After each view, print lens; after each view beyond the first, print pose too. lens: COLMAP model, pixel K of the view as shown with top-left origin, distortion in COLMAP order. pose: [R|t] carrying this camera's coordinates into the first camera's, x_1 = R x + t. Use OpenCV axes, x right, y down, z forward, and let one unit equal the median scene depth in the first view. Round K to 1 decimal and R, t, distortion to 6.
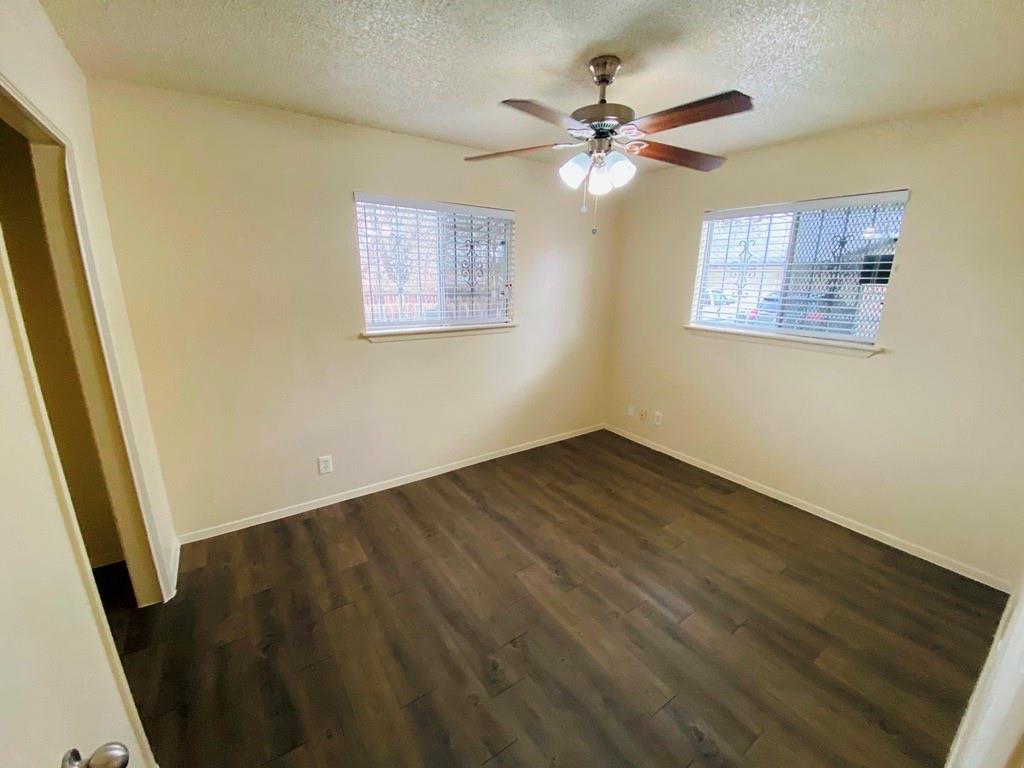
lens RADIAL K [[415.0, 0, 512.5], [0, 415.0, 387.0], [0, 0, 1]] dist [-0.007915, -0.003698]
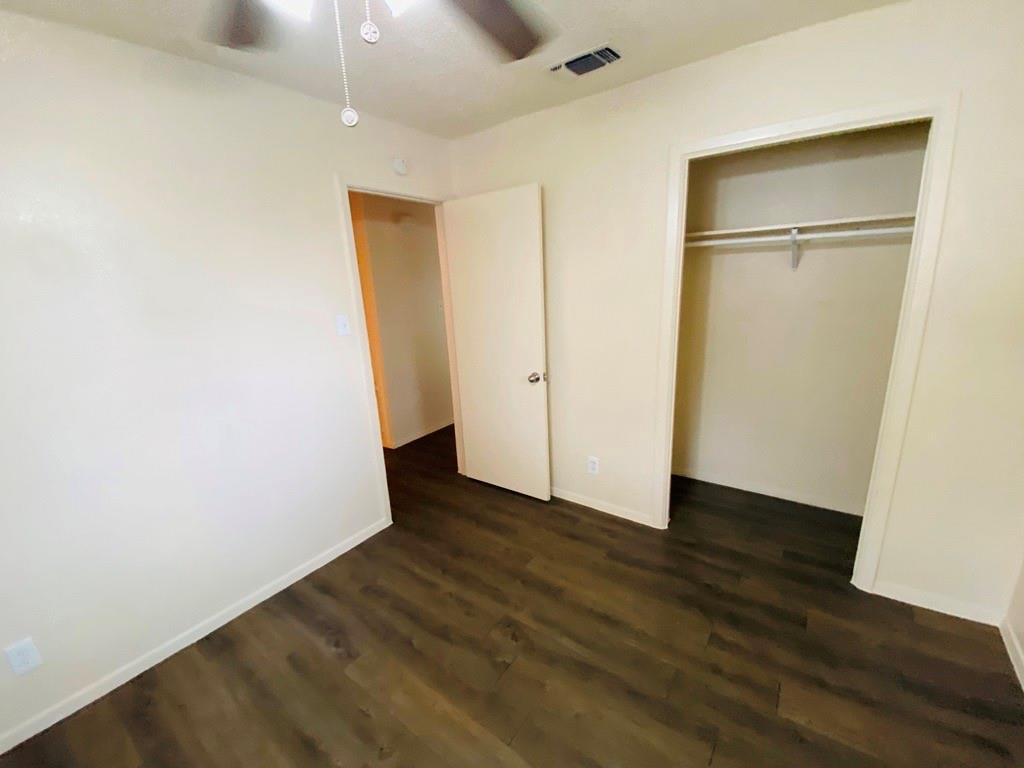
lens RADIAL K [[415.0, 0, 513.4], [0, 415.0, 381.7], [0, 0, 1]] dist [-0.007915, -0.003698]
pose [[-0.940887, 0.118563, -0.317291, 0.204902], [-0.045122, 0.884515, 0.464324, -0.368456], [0.335701, 0.451194, -0.826879, 1.485620]]
